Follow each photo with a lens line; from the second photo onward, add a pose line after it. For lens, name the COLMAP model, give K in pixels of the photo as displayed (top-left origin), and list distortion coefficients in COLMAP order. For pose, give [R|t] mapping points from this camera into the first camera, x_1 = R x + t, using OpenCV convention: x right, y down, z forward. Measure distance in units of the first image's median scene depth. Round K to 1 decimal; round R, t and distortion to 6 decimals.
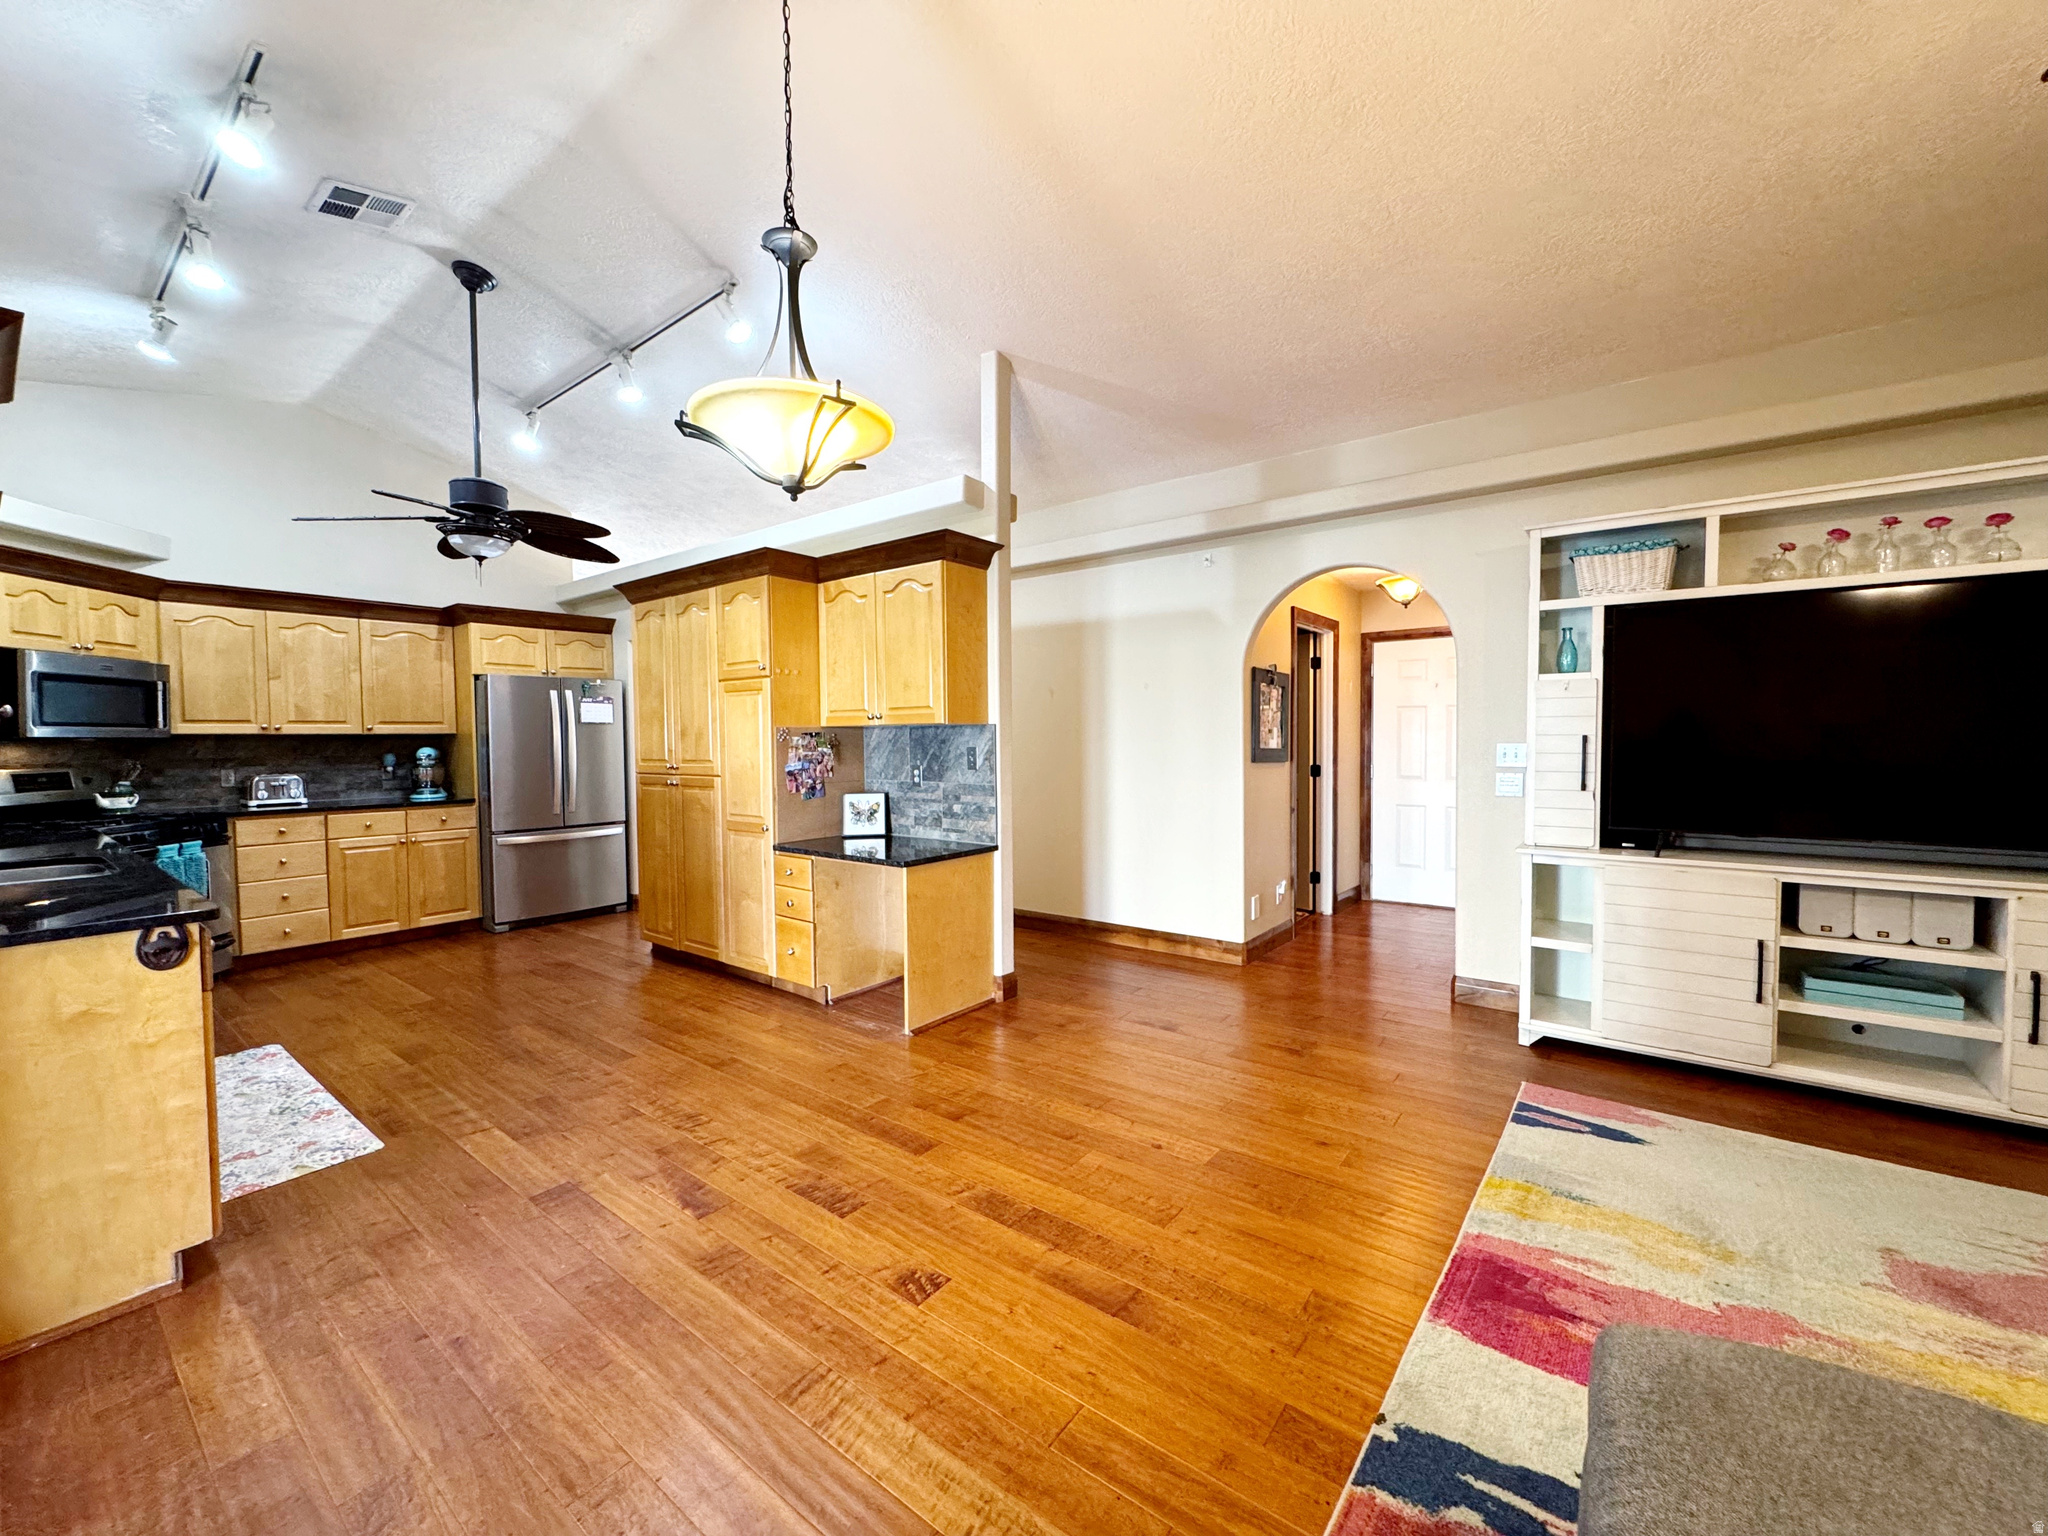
lens RADIAL K [[815.4, 0, 1024.9], [0, 815.4, 766.4], [0, 0, 1]] dist [-0.002434, 0.000645]
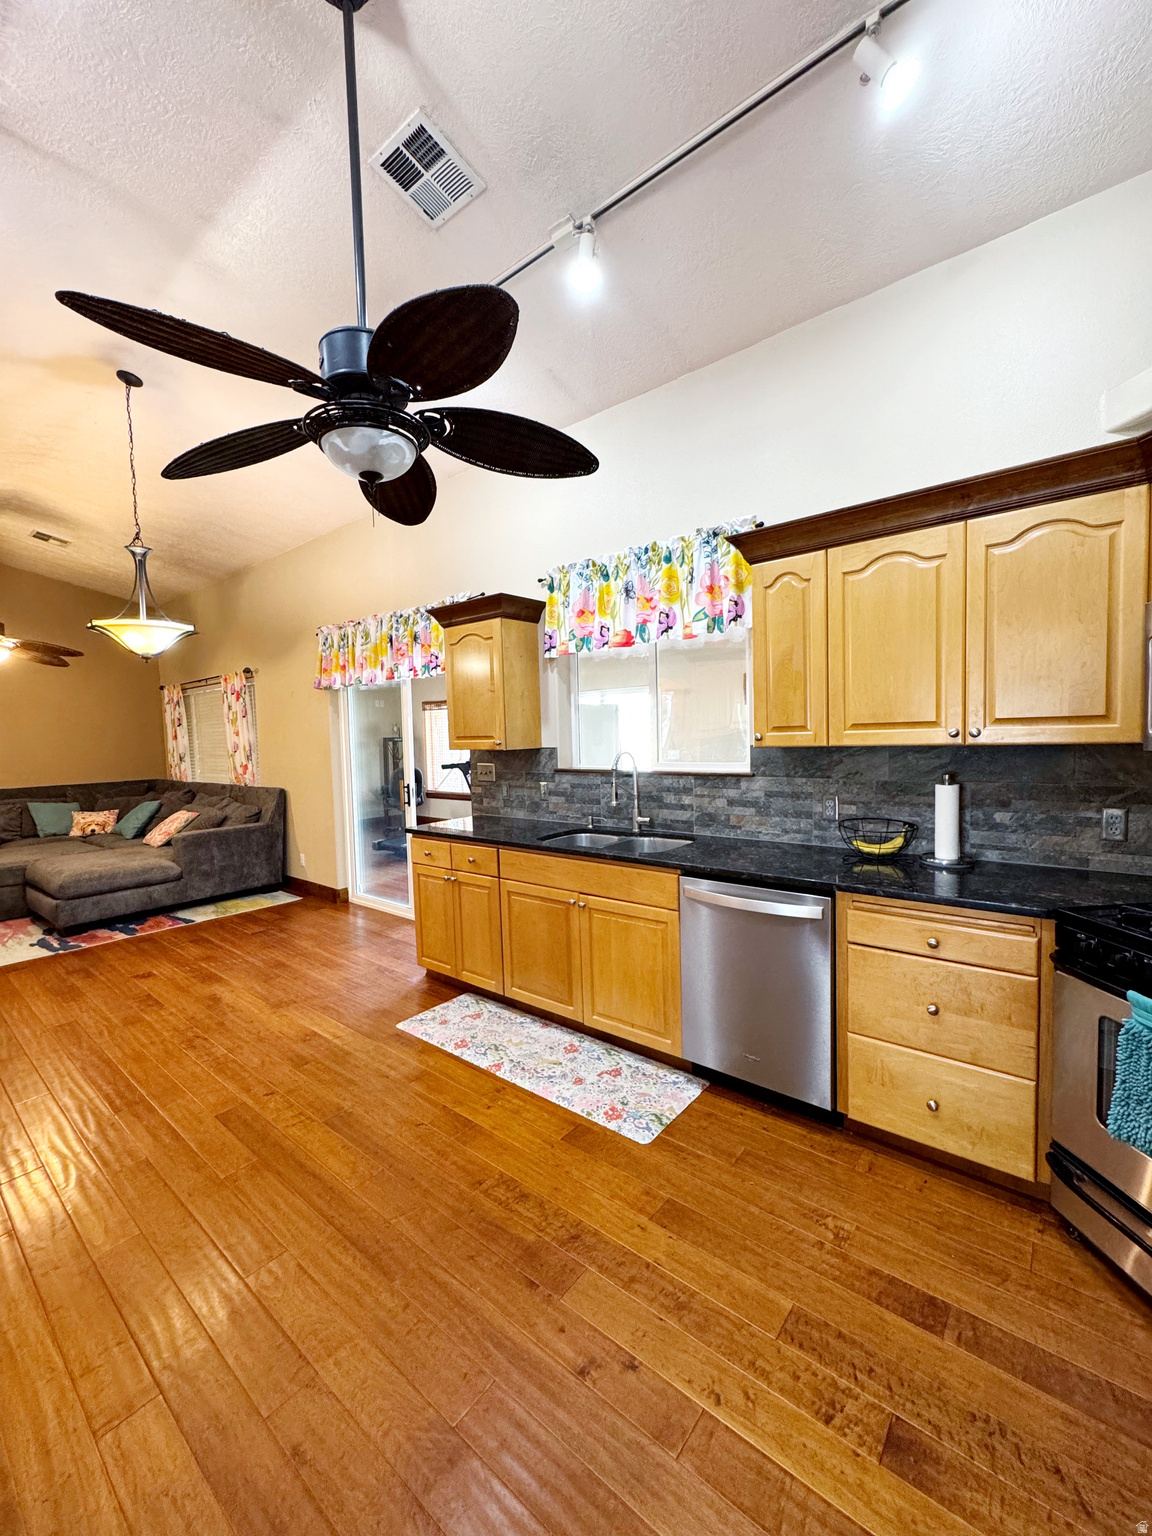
lens RADIAL K [[611.5, 0, 575.6], [0, 611.5, 770.1], [0, 0, 1]] dist [-0.002434, 0.000645]
pose [[-0.998800, 0.036551, 0.032597, -0.781594], [0.039631, 0.994251, 0.099466, -0.078636], [-0.028774, 0.100639, -0.994507, 1.383917]]
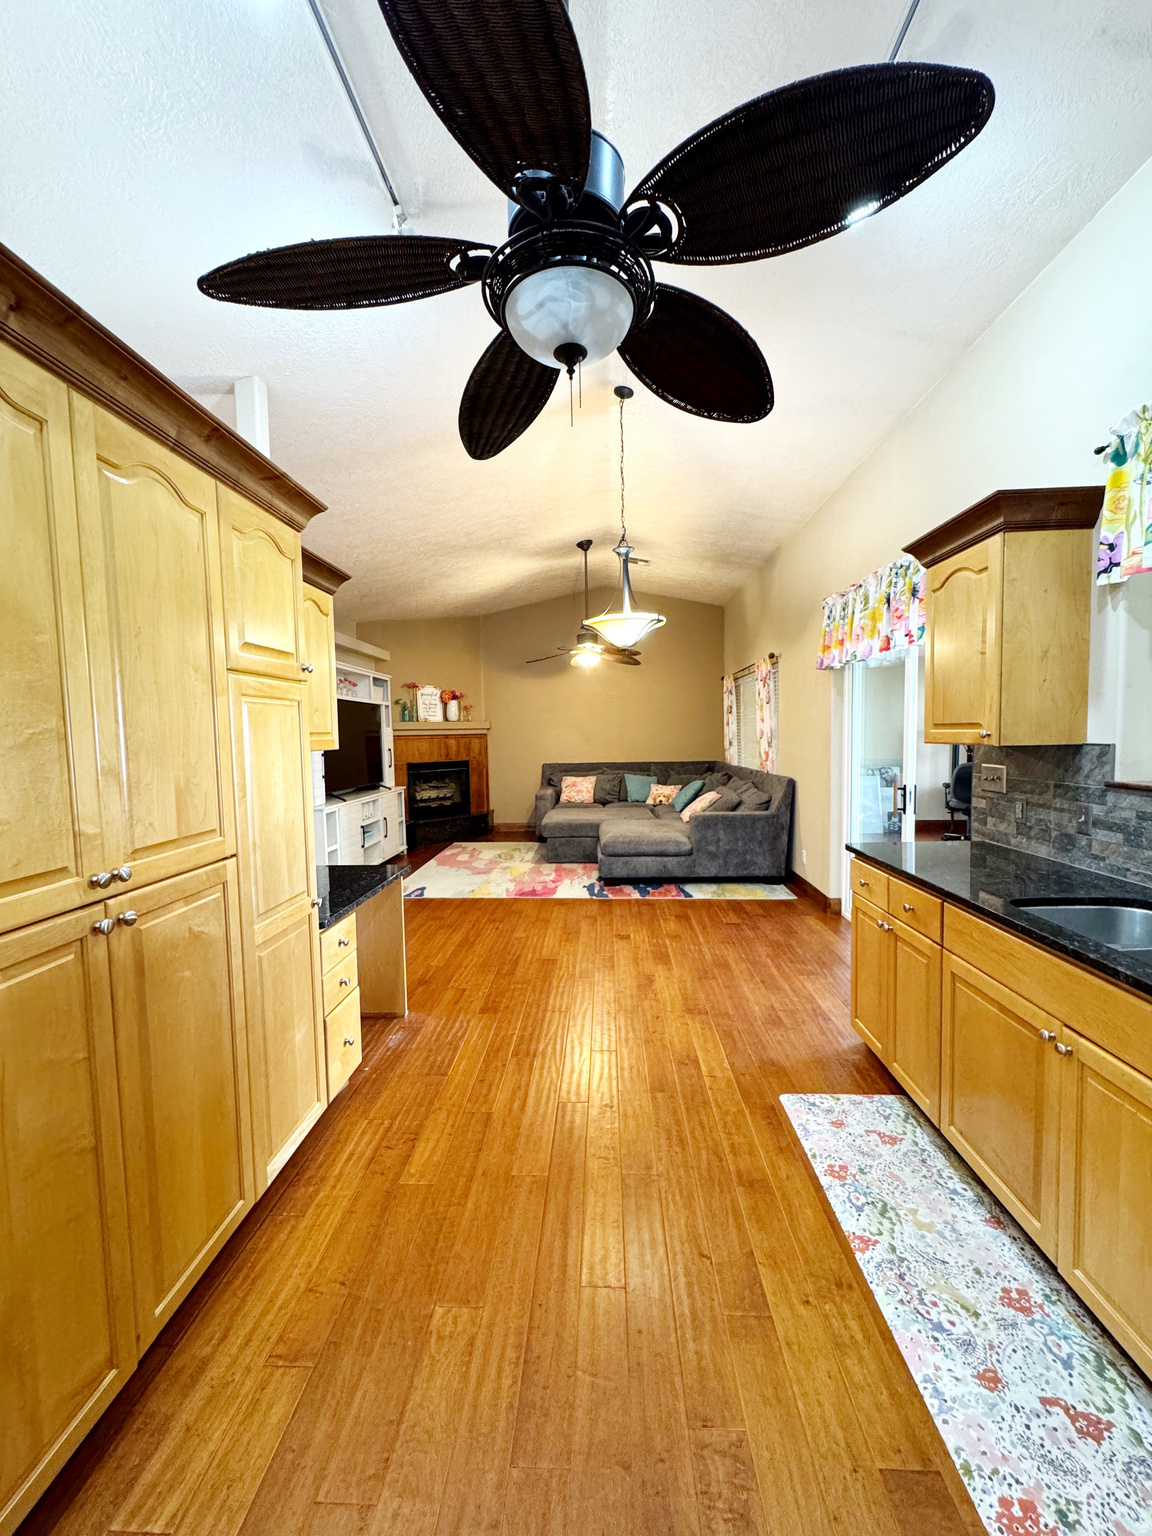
lens RADIAL K [[611.5, 0, 578.3], [0, 611.5, 768.4], [0, 0, 1]] dist [-0.002434, 0.000645]
pose [[-0.573392, -0.025963, 0.818870, -0.886926], [0.055558, 0.995965, 0.070481, -0.063236], [-0.817395, 0.085909, -0.569636, 1.132777]]
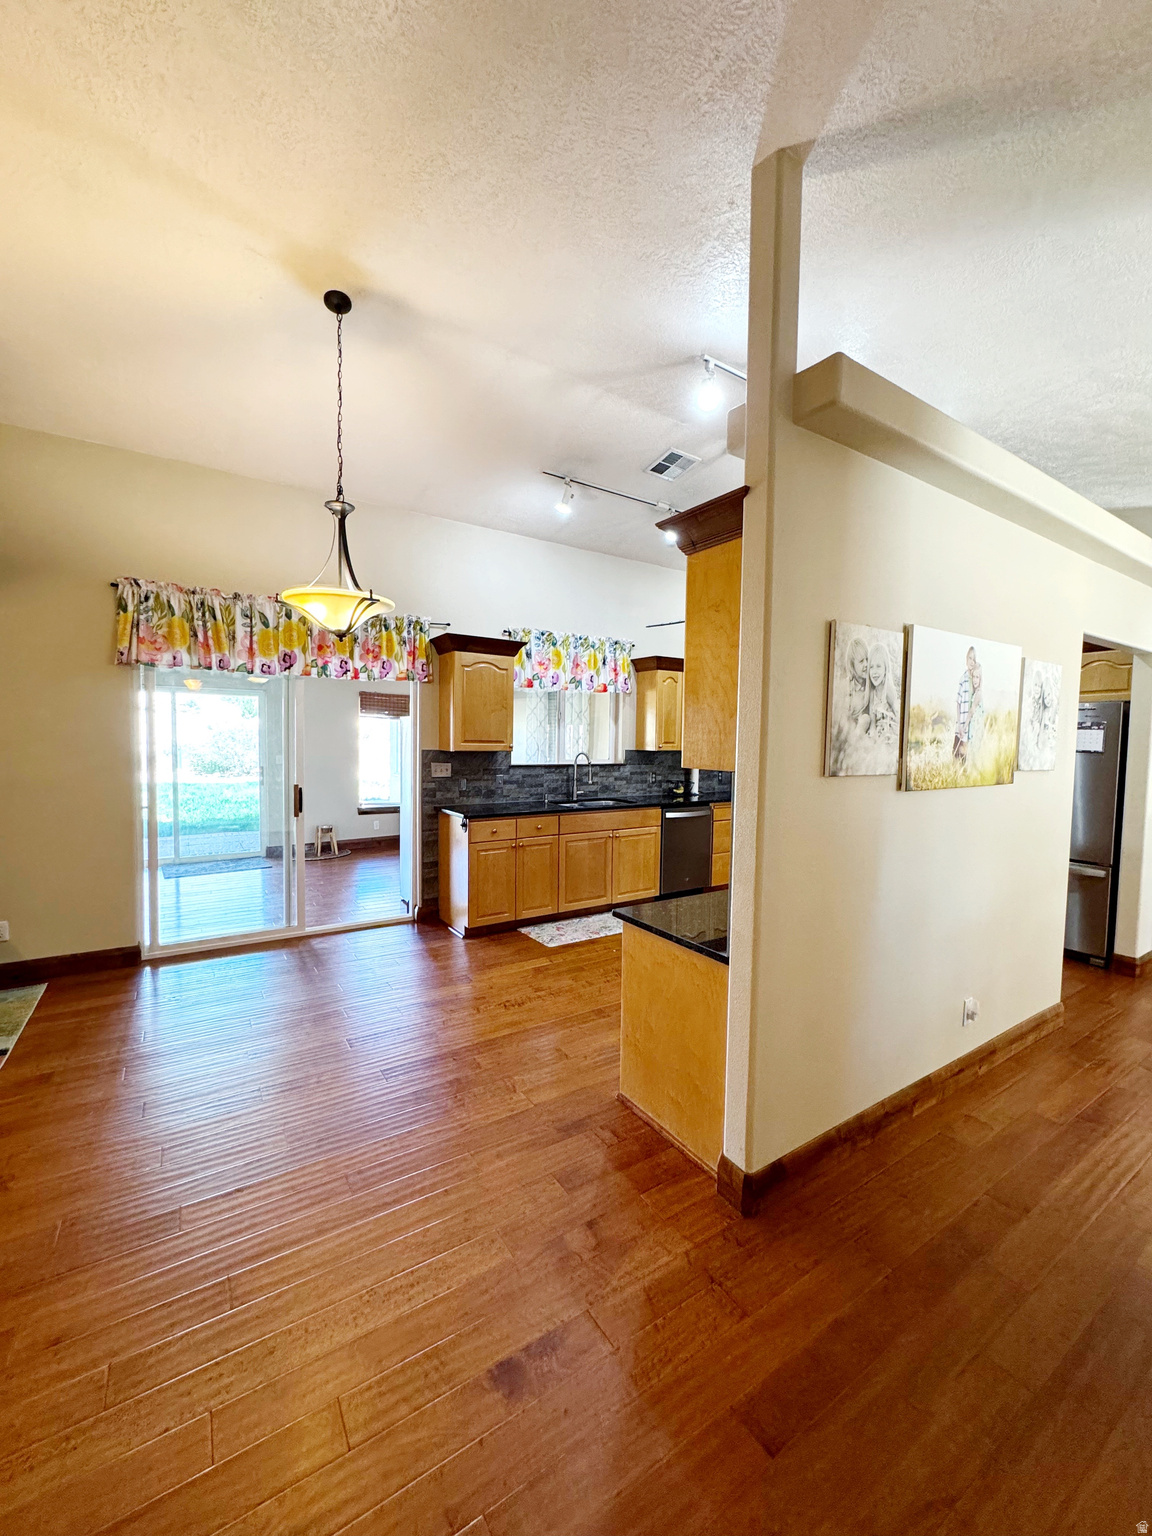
lens RADIAL K [[611.5, 0, 577.6], [0, 611.5, 769.9], [0, 0, 1]] dist [-0.002434, 0.000645]
pose [[-0.329245, 0.053852, -0.942708, 0.459026], [-0.047616, 0.996155, 0.073535, -0.082717], [0.943043, 0.069099, -0.325414, 1.033544]]
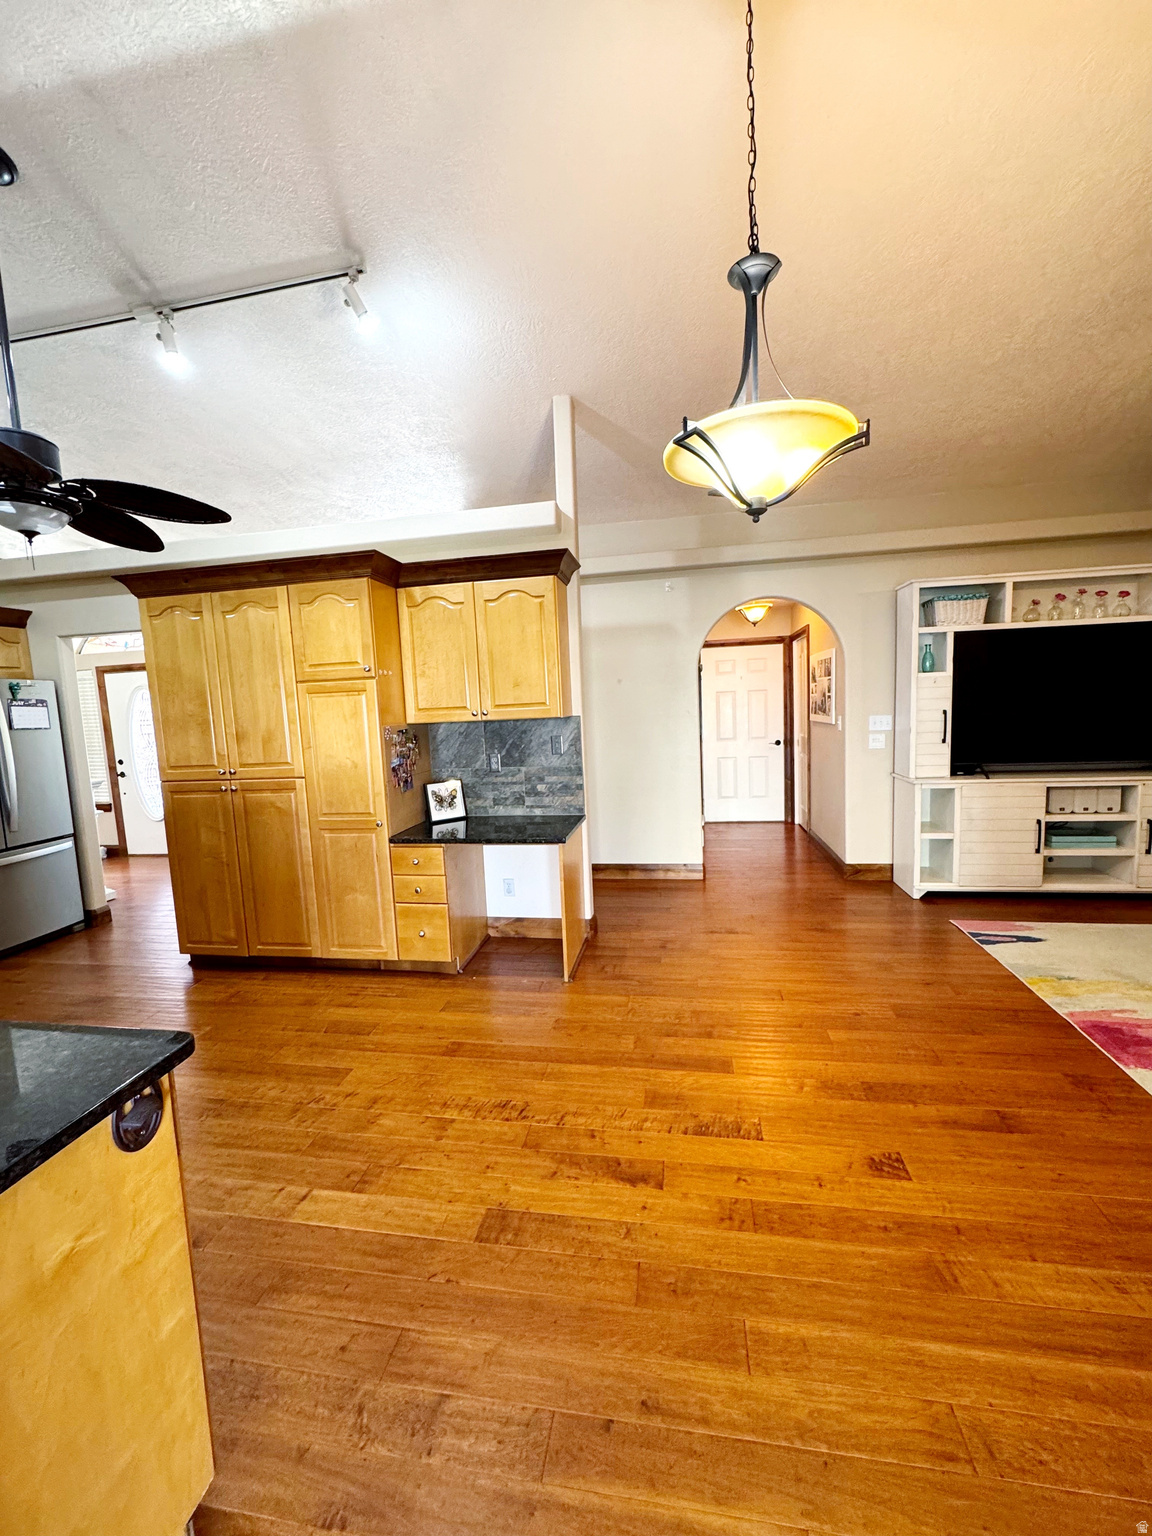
lens RADIAL K [[611.5, 0, 576.3], [0, 611.5, 769.2], [0, 0, 1]] dist [-0.002434, 0.000645]
pose [[0.884014, -0.079139, 0.460712, -0.462376], [0.053332, 0.996205, 0.068789, -0.035364], [-0.464407, -0.036239, 0.884880, 0.195885]]
